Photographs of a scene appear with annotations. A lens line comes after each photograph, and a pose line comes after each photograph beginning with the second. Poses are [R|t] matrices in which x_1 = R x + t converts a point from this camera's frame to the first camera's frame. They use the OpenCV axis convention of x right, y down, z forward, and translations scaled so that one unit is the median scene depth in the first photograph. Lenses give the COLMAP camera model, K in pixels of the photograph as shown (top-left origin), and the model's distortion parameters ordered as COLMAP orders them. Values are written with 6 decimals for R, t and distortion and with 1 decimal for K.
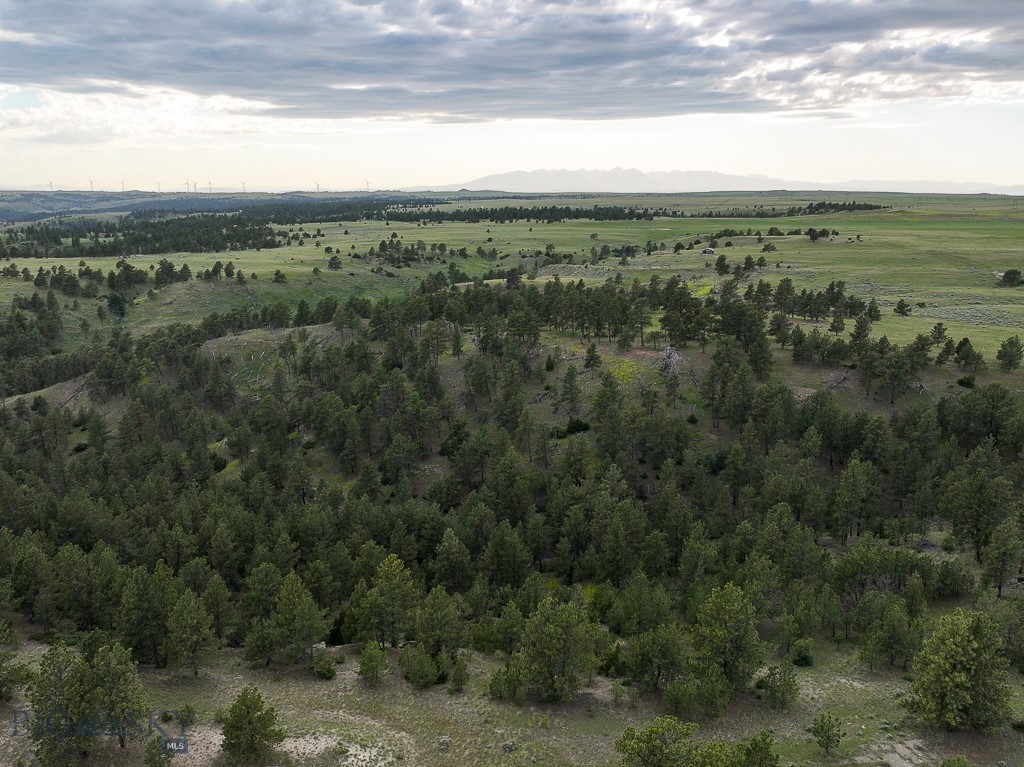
lens RADIAL K [[822.1, 0, 512.0], [0, 822.1, 383.5], [0, 0, 1]] dist [0.003902, 0.002555]
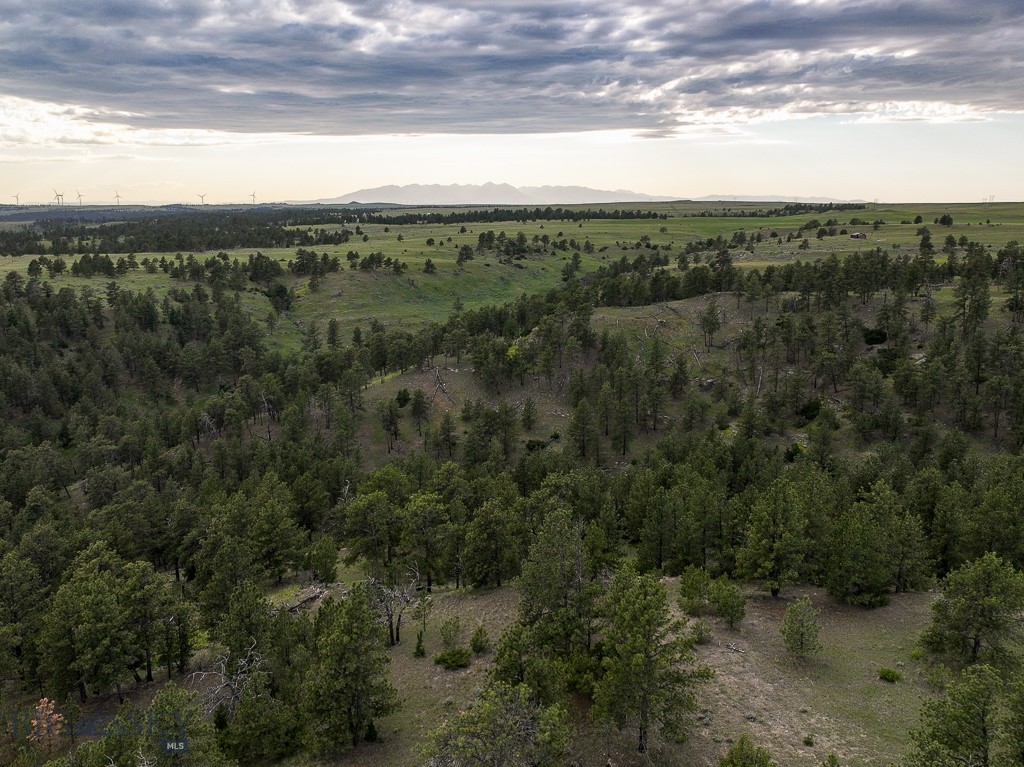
lens RADIAL K [[824.0, 0, 513.2], [0, 824.0, 393.1], [0, 0, 1]] dist [0.005427, -0.000035]
pose [[0.987875, -0.035677, 0.151094, -0.072523], [0.036670, 0.999320, -0.003790, 0.003288], [-0.150856, 0.009284, 0.988512, 0.021162]]
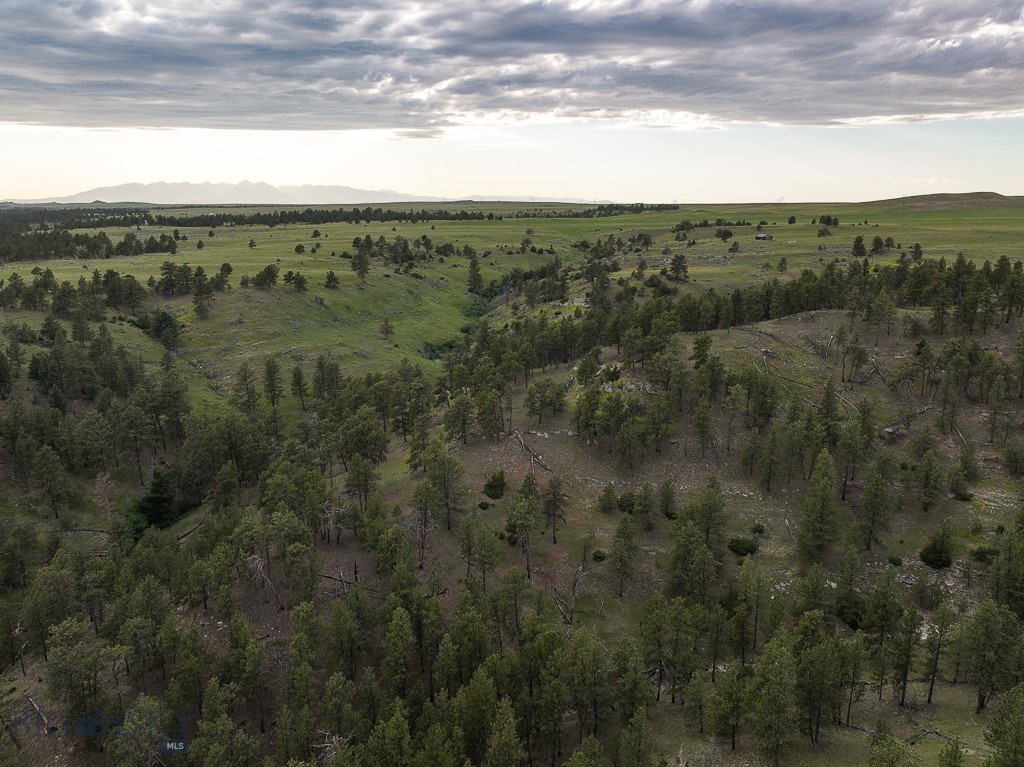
lens RADIAL K [[816.6, 0, 511.5], [0, 816.6, 410.3], [0, 0, 1]] dist [0.003511, 0.001857]
pose [[0.907043, -0.102790, 0.408298, -0.097116], [0.096731, 0.994676, 0.035522, -0.005483], [-0.409775, 0.007275, 0.912157, 0.059054]]
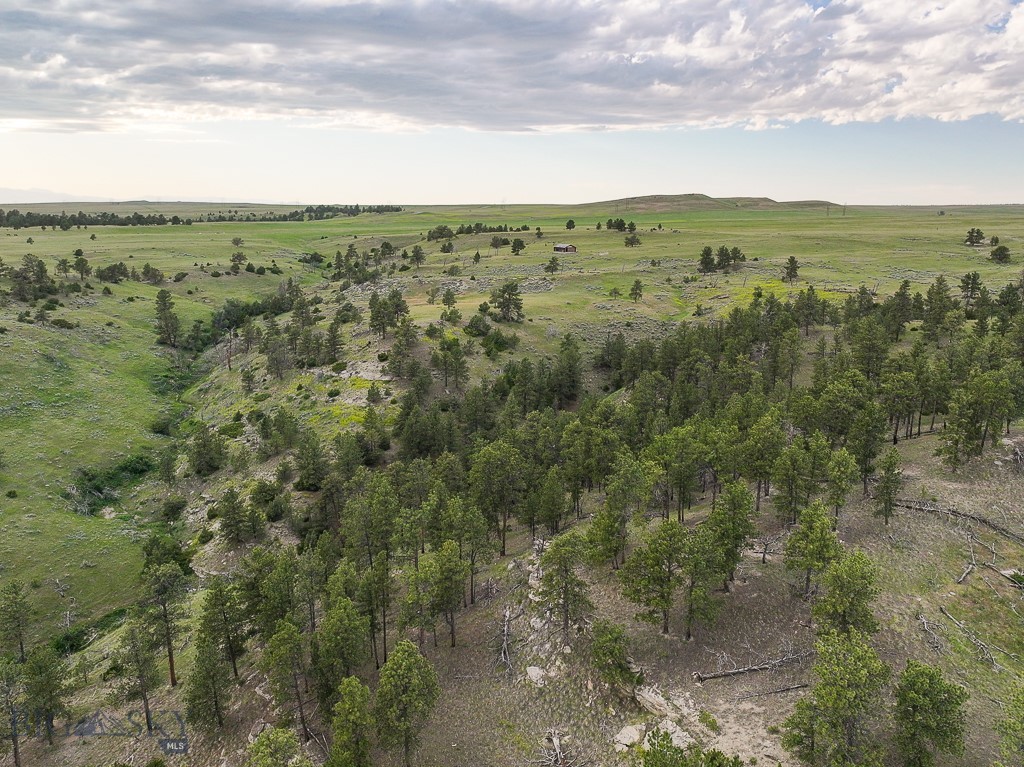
lens RADIAL K [[825.2, 0, 512.0], [0, 825.2, 383.5], [0, 0, 1]] dist [0.001255, 0.005085]
pose [[0.698583, -0.149821, 0.699669, -0.074077], [0.163338, 0.985406, 0.047921, -0.019130], [-0.696637, 0.080806, 0.712859, 0.116813]]
